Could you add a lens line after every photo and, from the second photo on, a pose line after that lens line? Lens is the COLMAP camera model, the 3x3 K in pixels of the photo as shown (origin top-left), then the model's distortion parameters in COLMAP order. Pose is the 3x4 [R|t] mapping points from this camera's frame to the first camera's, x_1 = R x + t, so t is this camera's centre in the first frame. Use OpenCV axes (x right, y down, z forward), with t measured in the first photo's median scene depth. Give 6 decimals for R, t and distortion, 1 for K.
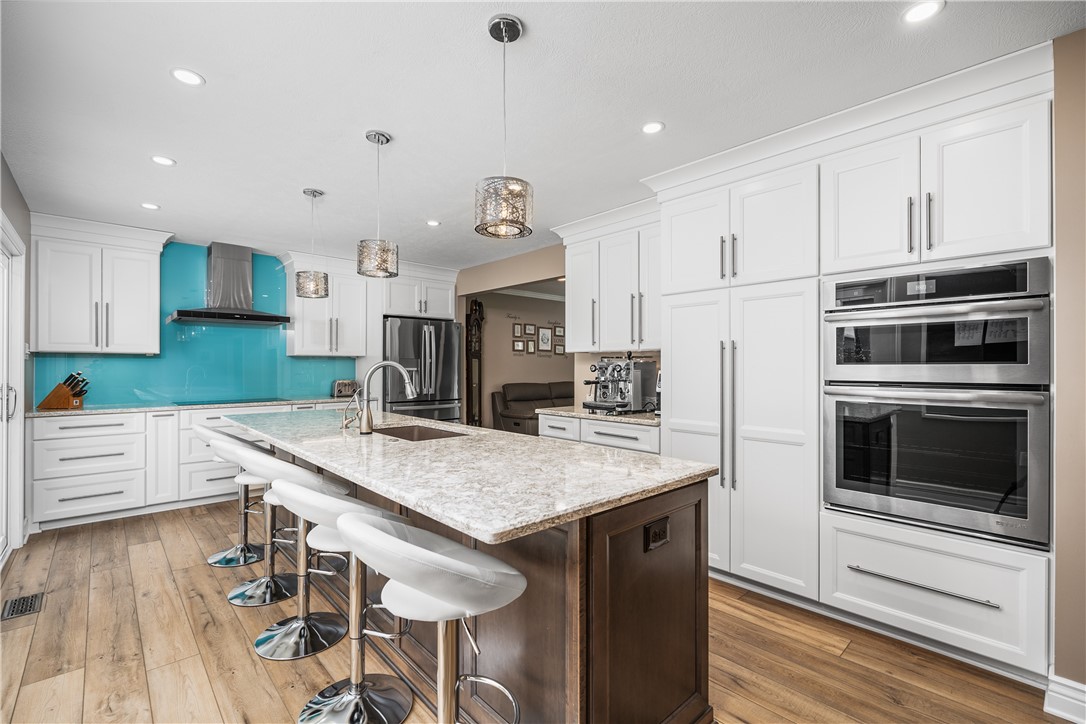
lens RADIAL K [[475.0, 0, 543.9], [0, 475.0, 362.6], [0, 0, 1]] dist [-0.003577, -0.000773]
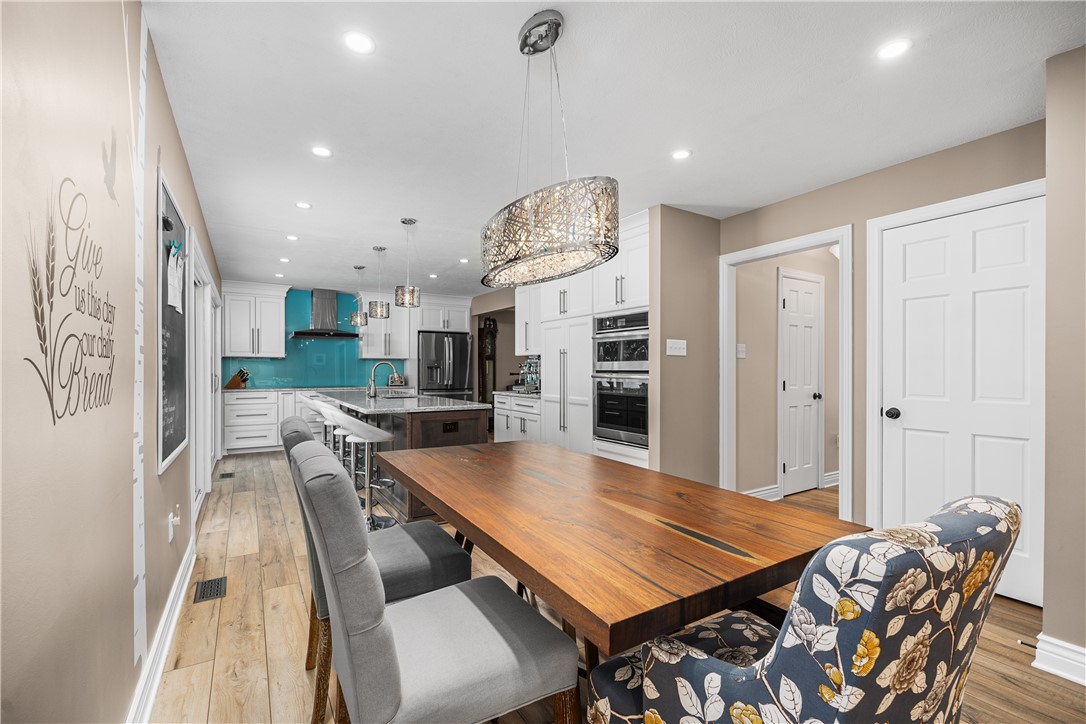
lens RADIAL K [[475.0, 0, 542.3], [0, 475.0, 366.2], [0, 0, 1]] dist [-0.003577, -0.000773]
pose [[0.981558, -0.001170, -0.191162, 0.418887], [0.001690, 0.999995, 0.002553, 0.009305], [0.191159, -0.002829, 0.981555, -0.492942]]
